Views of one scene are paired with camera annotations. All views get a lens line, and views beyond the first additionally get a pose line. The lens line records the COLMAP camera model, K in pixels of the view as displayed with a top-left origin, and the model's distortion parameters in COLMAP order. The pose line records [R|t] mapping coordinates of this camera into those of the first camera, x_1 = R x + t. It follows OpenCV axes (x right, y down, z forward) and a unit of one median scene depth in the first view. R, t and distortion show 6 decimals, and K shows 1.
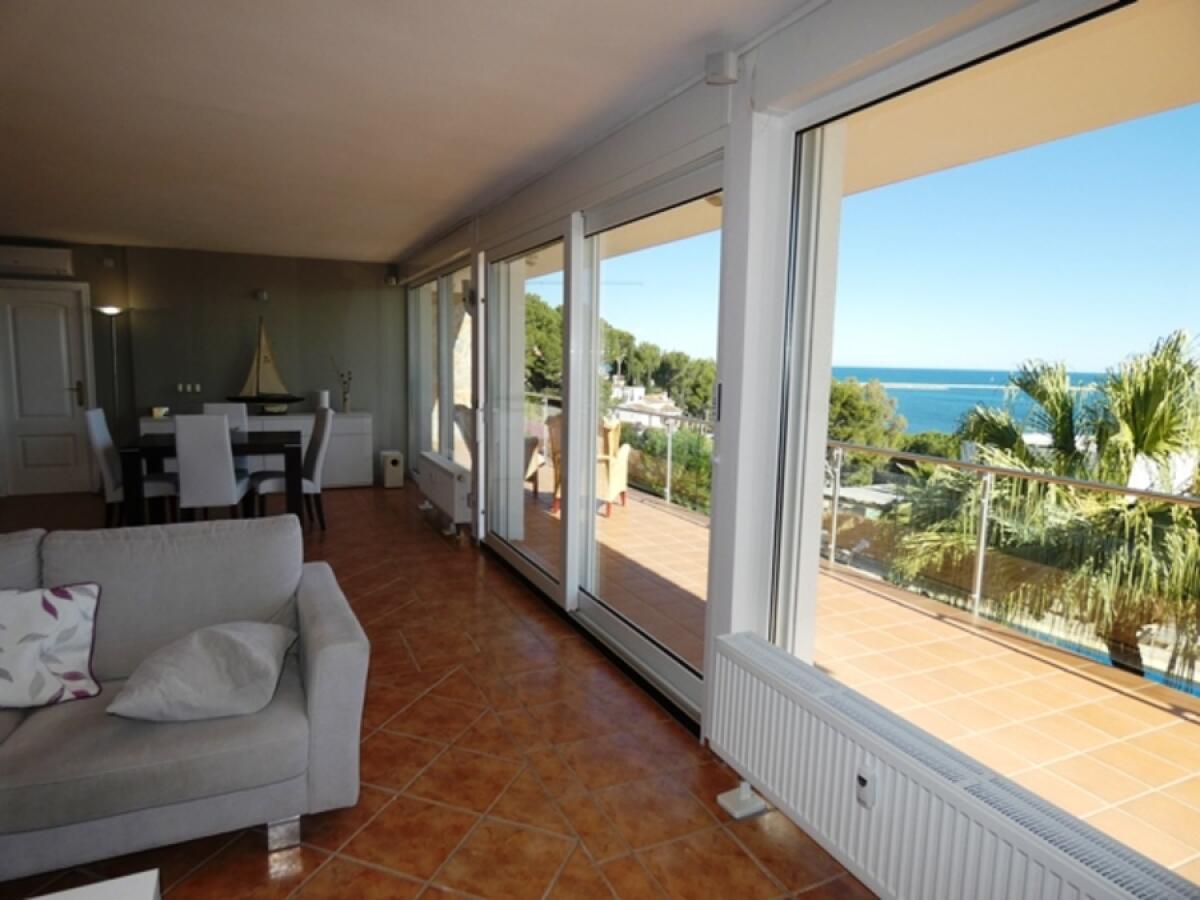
lens RADIAL K [[722.2, 0, 598.5], [0, 722.2, 441.6], [0, 0, 1]] dist [0.001226, 0.002040]
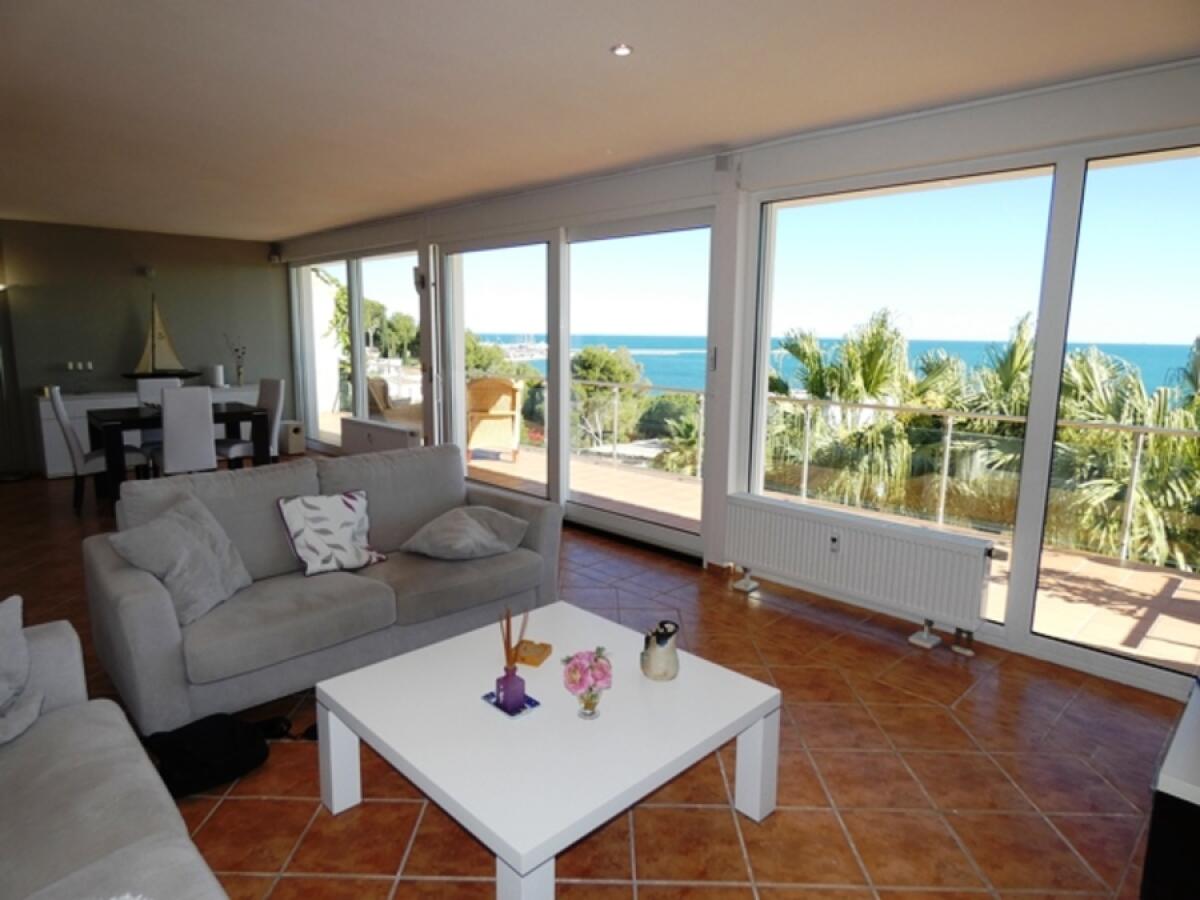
lens RADIAL K [[722.2, 0, 596.4], [0, 722.2, 454.0], [0, 0, 1]] dist [0.001226, 0.002040]
pose [[0.942236, -0.066688, 0.328243, -0.210511], [0.047614, 0.996695, 0.065816, 0.013279], [-0.331547, -0.046386, 0.942298, -0.158841]]
